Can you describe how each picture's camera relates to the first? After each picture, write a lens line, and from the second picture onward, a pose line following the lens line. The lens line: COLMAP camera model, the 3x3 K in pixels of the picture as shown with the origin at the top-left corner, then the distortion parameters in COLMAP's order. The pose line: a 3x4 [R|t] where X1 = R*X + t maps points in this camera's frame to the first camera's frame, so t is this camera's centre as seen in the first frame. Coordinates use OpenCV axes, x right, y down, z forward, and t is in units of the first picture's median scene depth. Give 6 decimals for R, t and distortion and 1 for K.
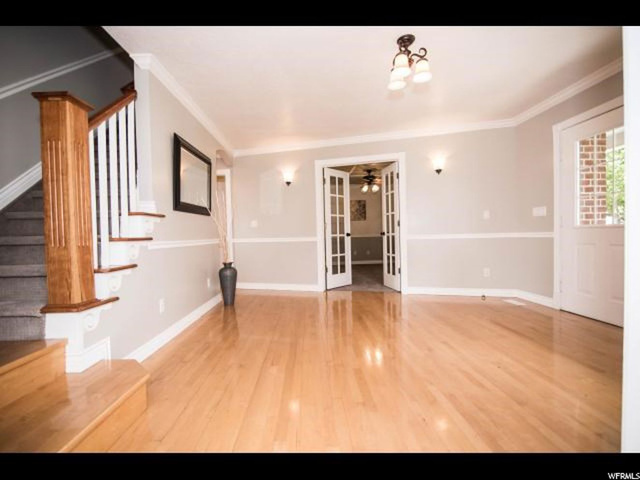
lens RADIAL K [[294.1, 0, 317.1], [0, 294.1, 241.8], [0, 0, 1]] dist [-0.015598, -0.000266]
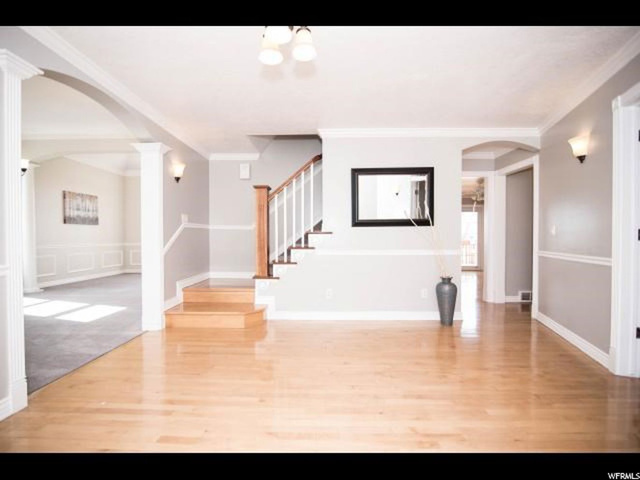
lens RADIAL K [[294.1, 0, 317.1], [0, 294.1, 241.8], [0, 0, 1]] dist [-0.015598, -0.000266]
pose [[-0.018565, 0.023796, -0.999544, 0.605601], [-0.018436, 0.999539, 0.024138, -0.051909], [0.999658, 0.018875, -0.018118, 0.629340]]
